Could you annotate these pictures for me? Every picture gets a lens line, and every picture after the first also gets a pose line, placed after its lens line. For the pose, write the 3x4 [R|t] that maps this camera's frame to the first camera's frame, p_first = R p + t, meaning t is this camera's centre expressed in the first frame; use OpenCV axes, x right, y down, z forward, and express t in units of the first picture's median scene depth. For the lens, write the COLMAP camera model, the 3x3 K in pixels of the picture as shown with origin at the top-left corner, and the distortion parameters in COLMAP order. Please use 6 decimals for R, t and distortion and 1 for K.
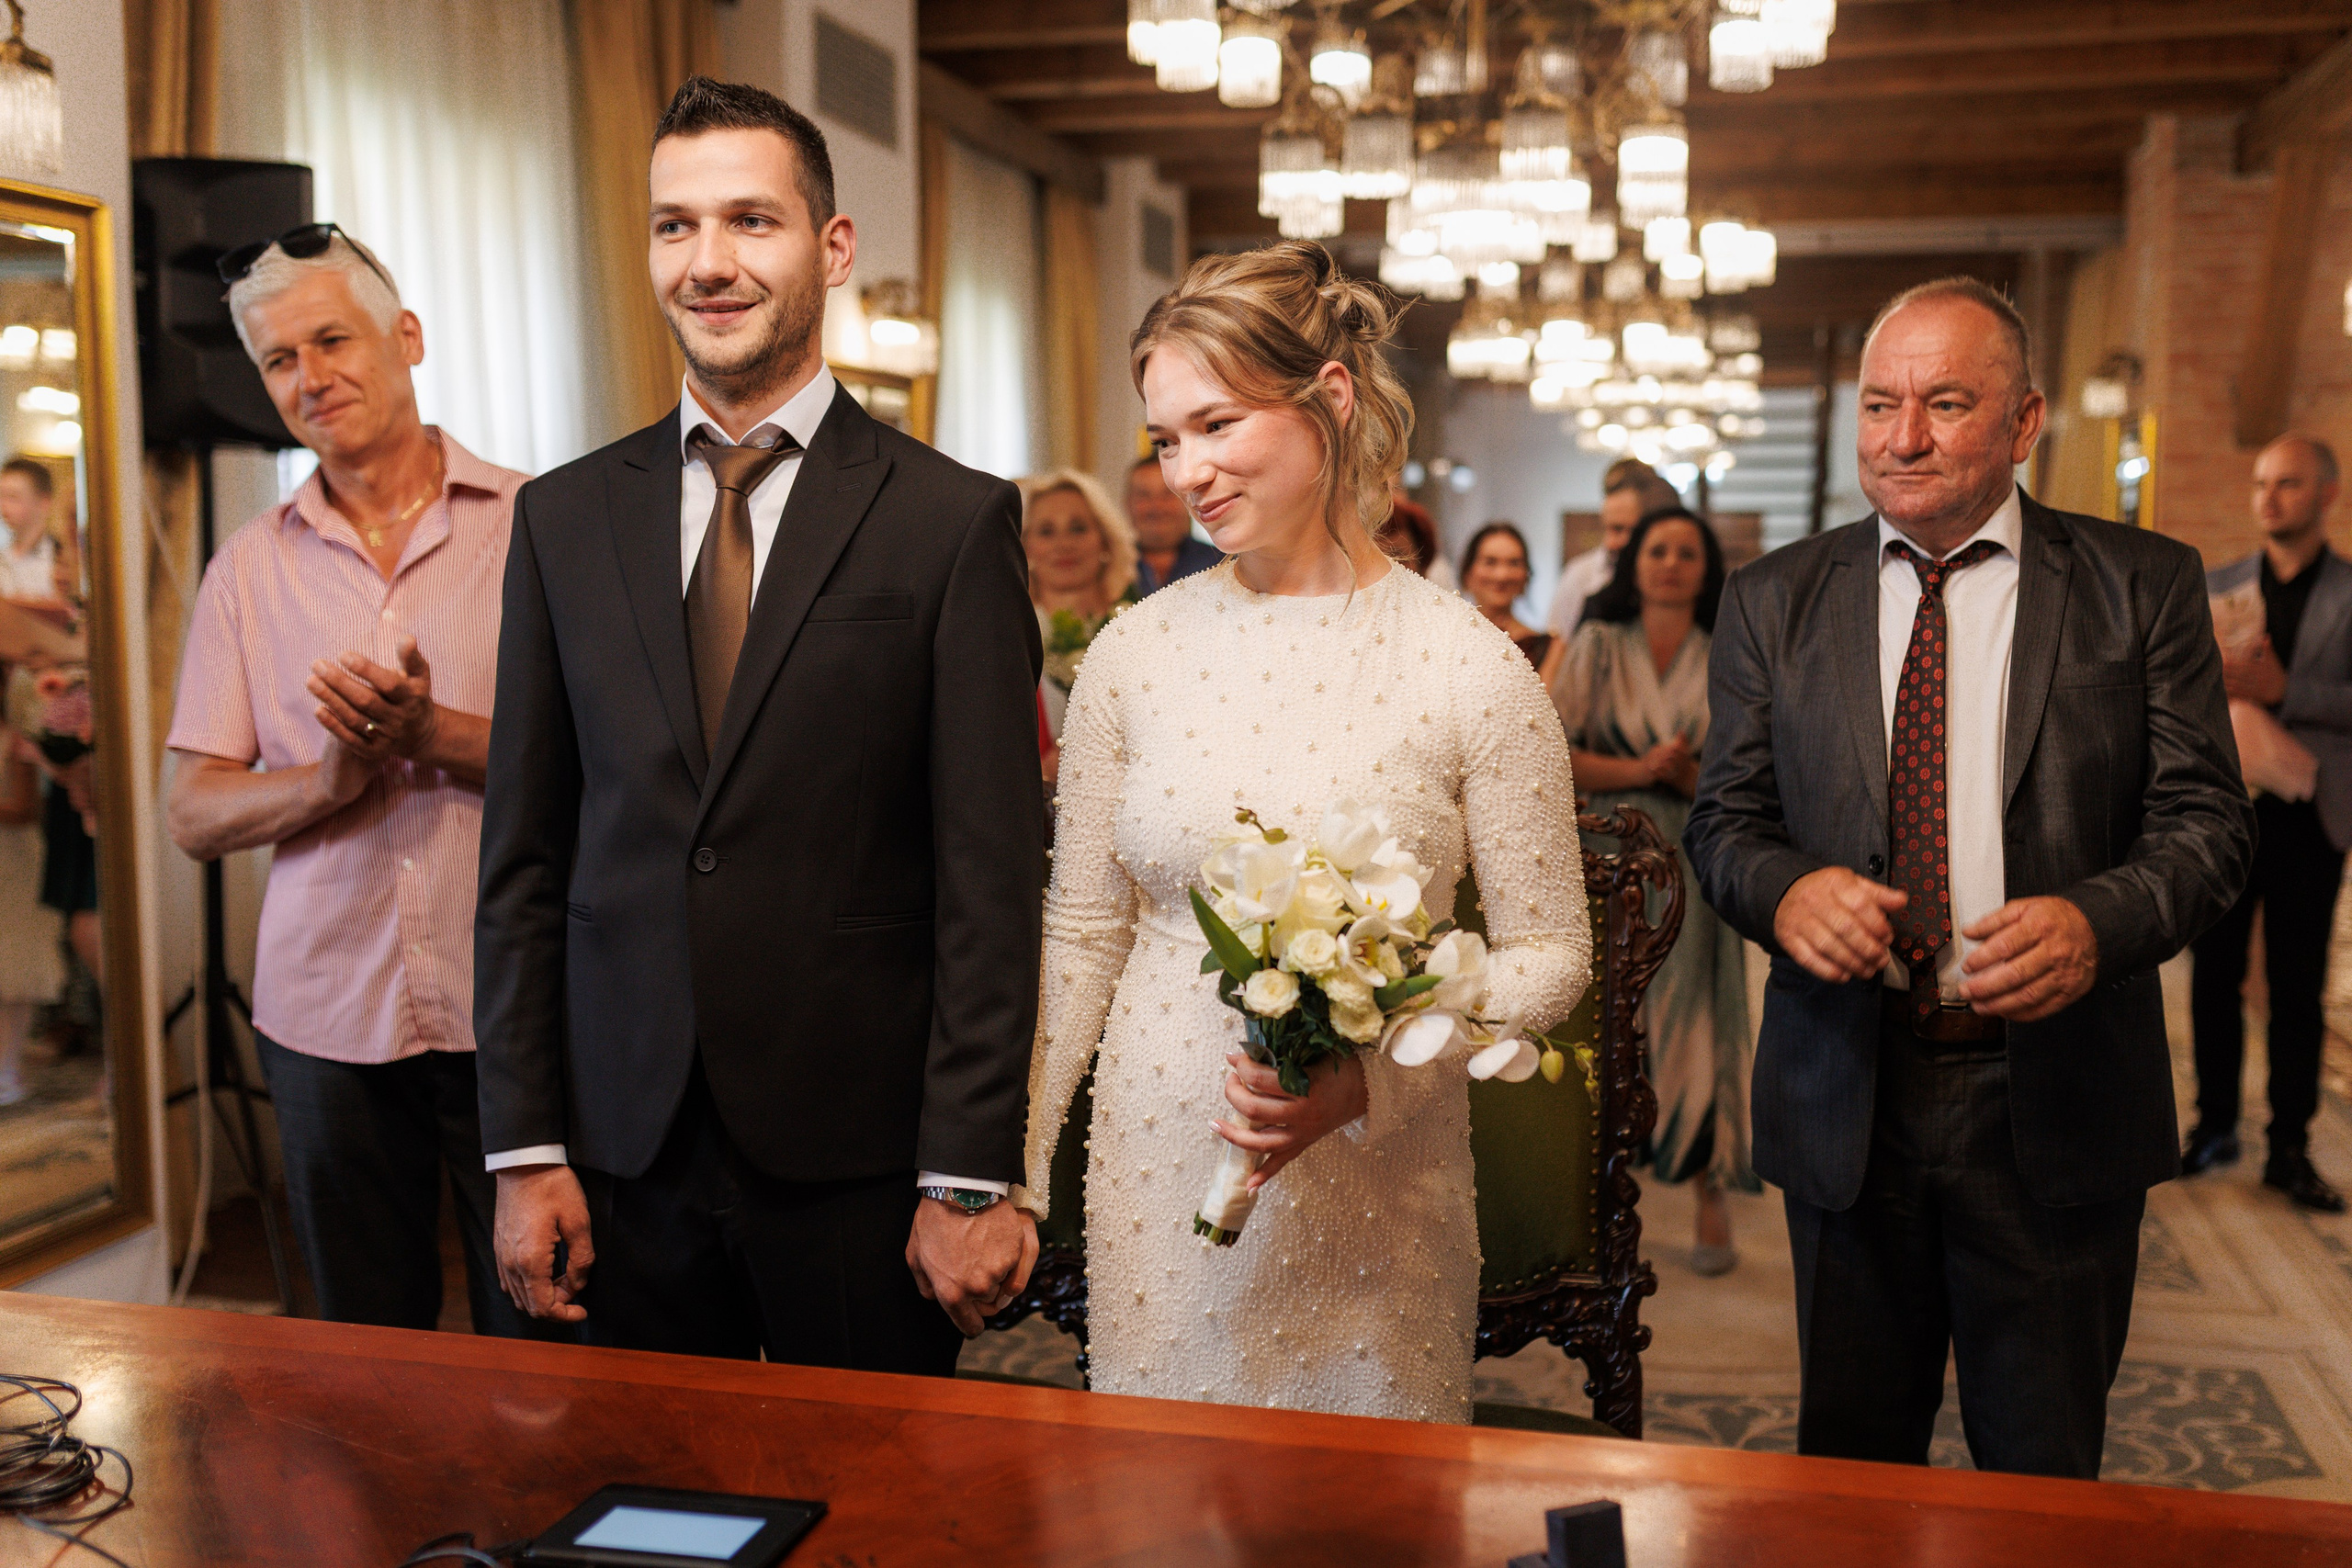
lens RADIAL K [[2373.7, 0, 1214.4], [0, 2373.7, 761.5], [0, 0, 1]] dist [-0.001980, 0.000000]
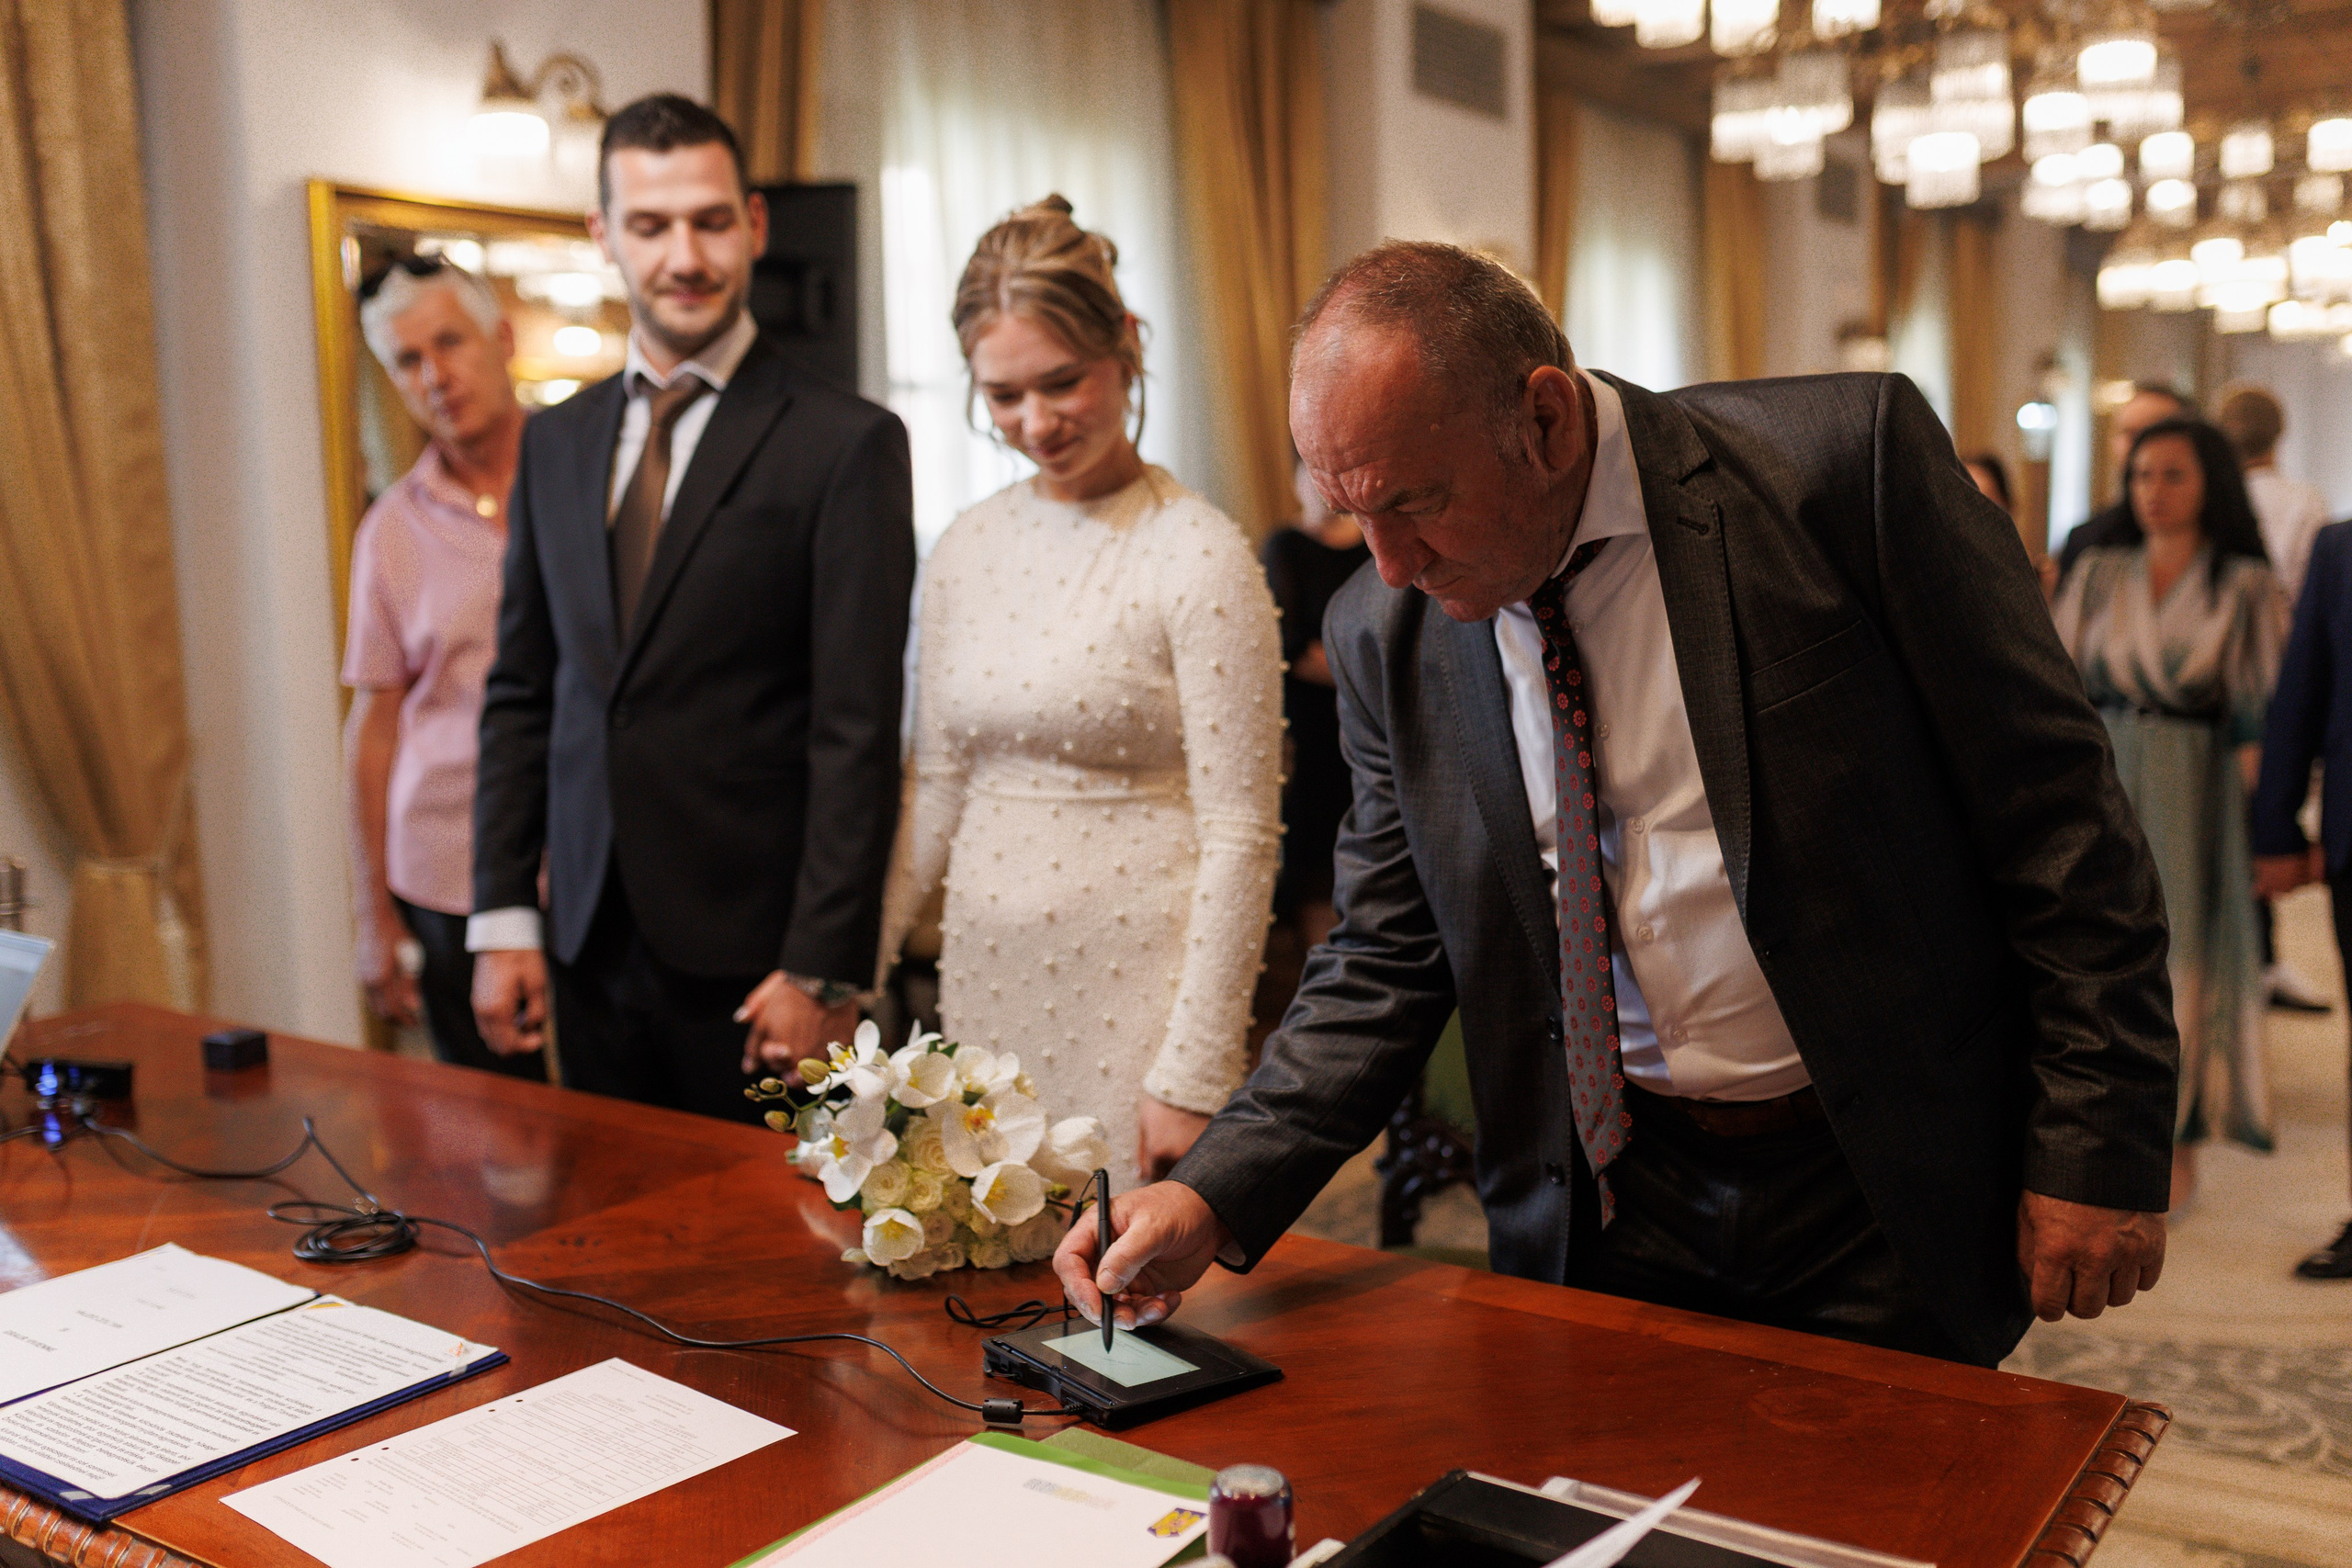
lens RADIAL K [[2258.9, 0, 1150.9], [0, 2258.9, 743.2], [0, 0, 1]] dist [-0.005399, 0.000000]
pose [[0.925942, 0.018838, -0.377195, 0.341287], [-0.013210, 0.999760, 0.017503, 0.021958], [0.377434, -0.011224, 0.925968, -0.013225]]
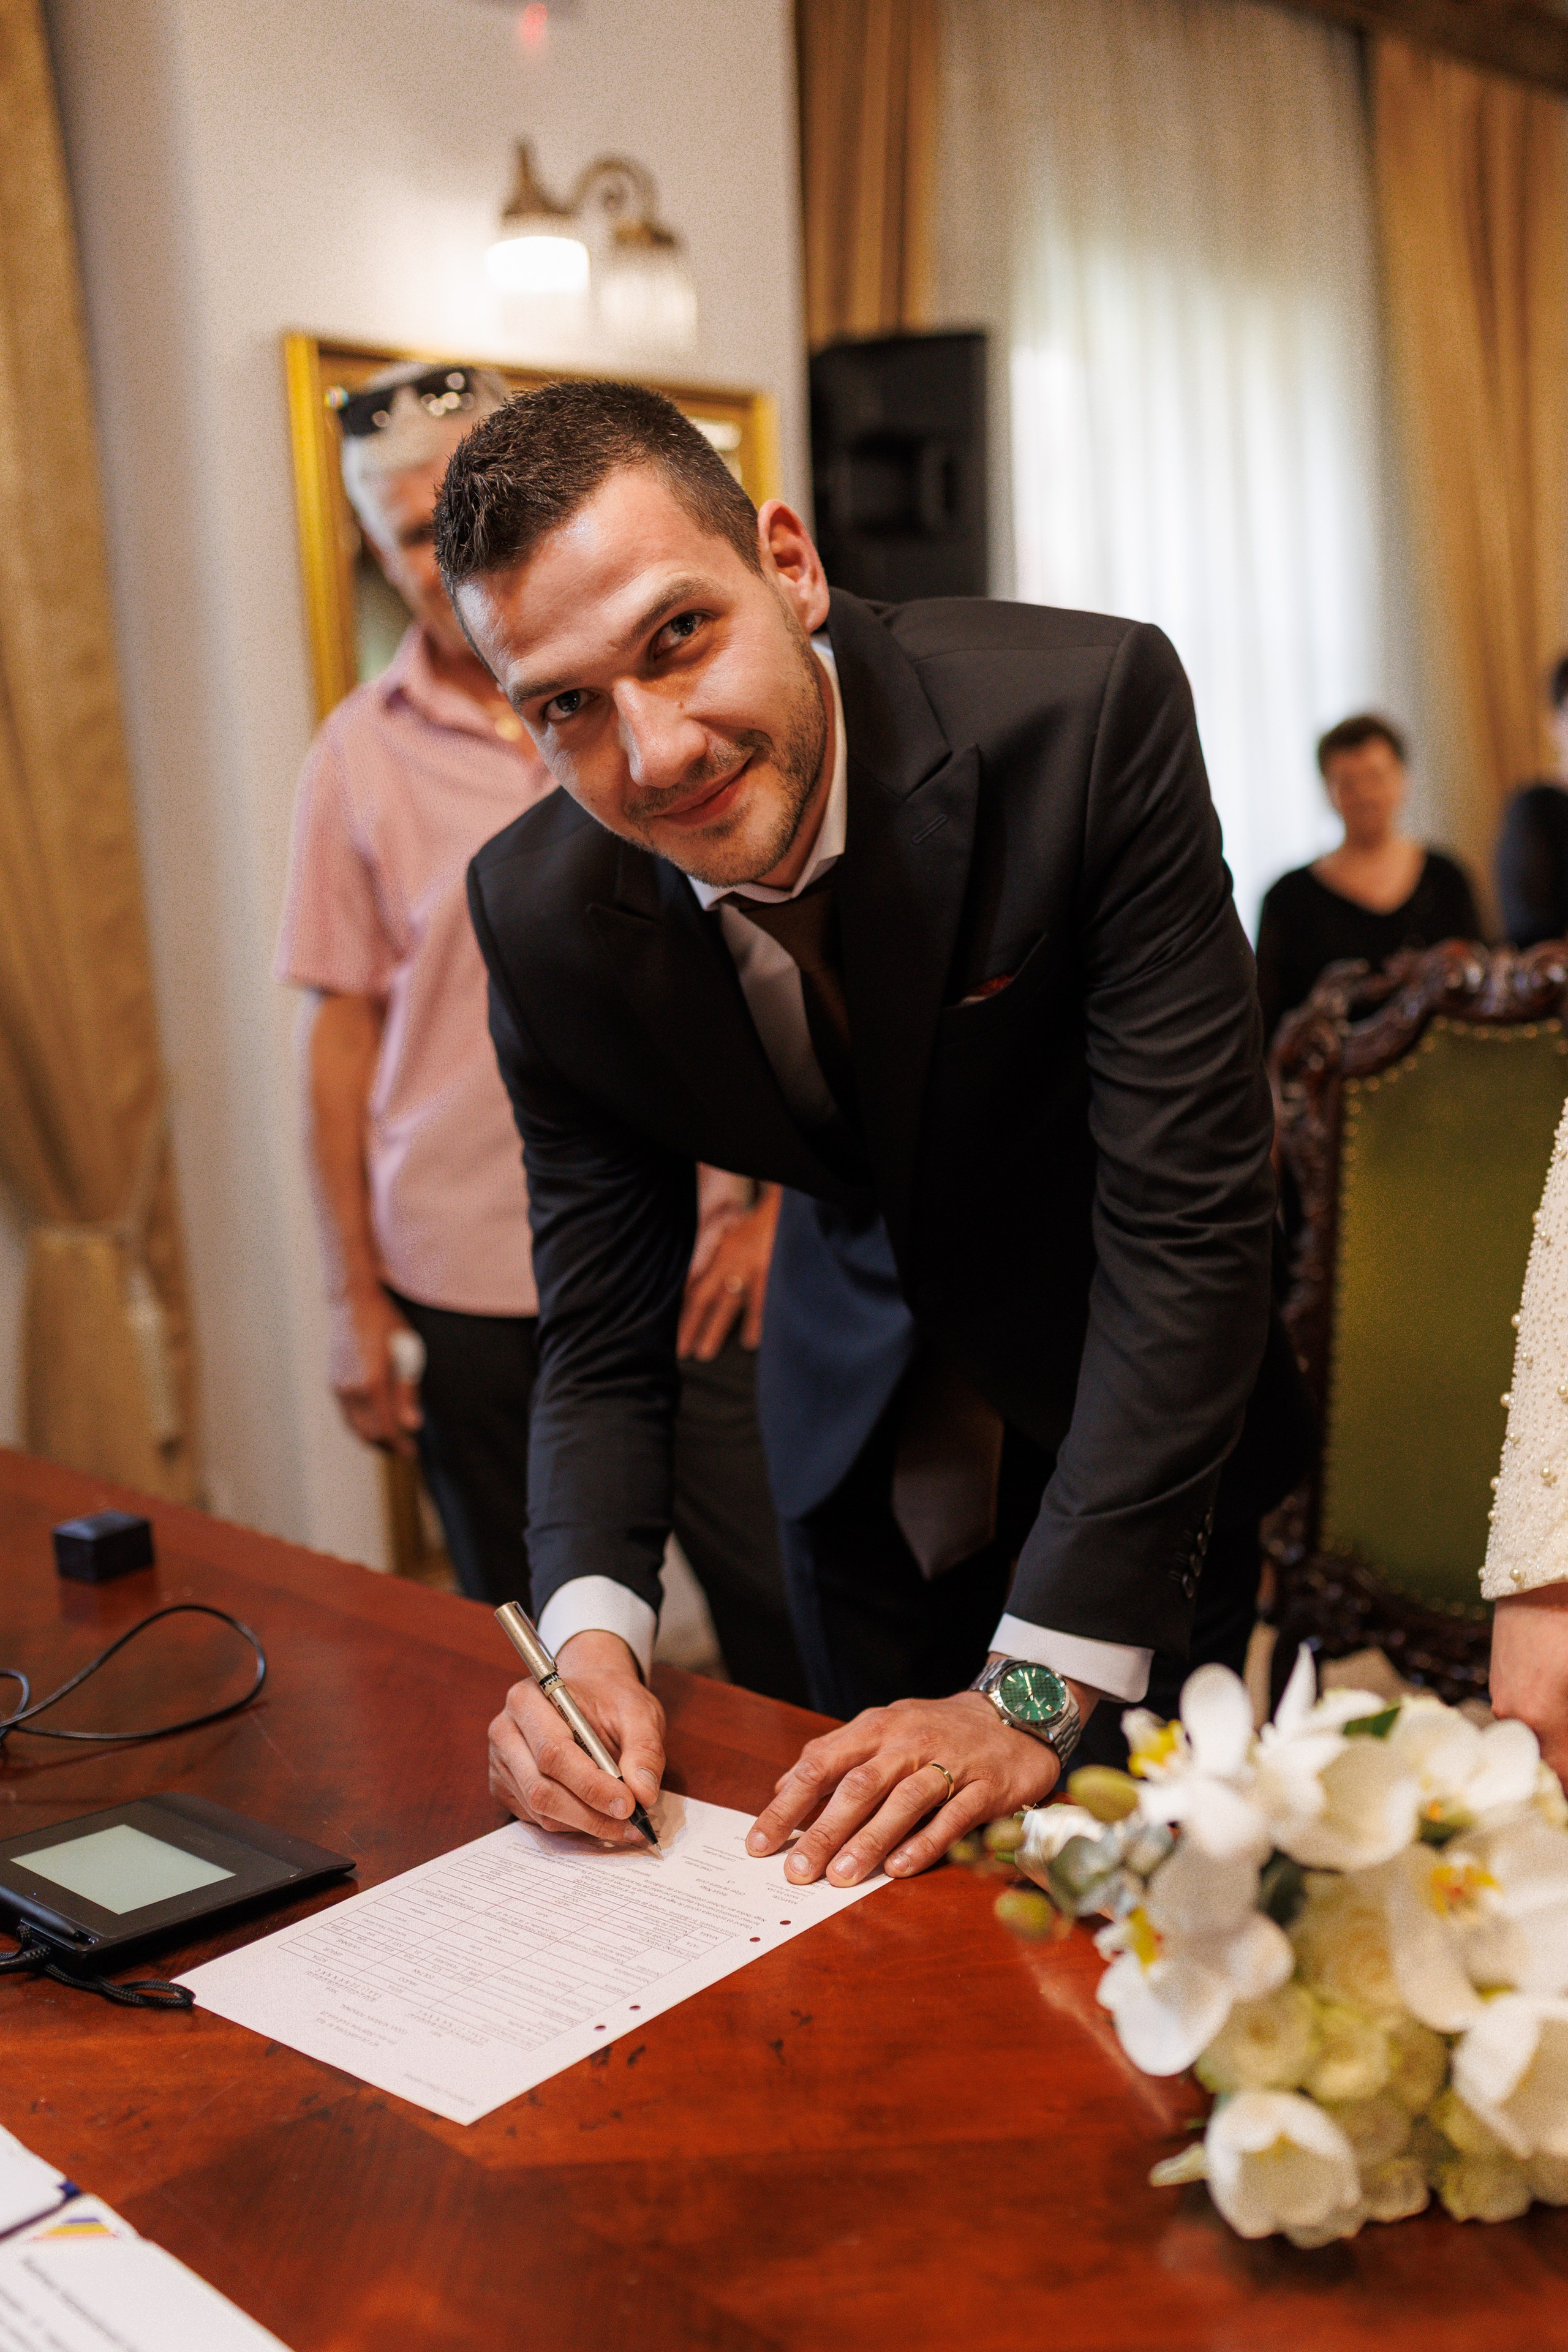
lens RADIAL K [[2373.9, 0, 784.8], [0, 2373.9, 1268.1], [0, 0, 1]] dist [-0.001980, 0.000000]
pose [[0.834307, 0.052757, -0.548770, 0.133222], [0.002567, 0.995028, 0.099562, 0.034098], [0.551295, -0.084474, 0.830023, 0.290257]]
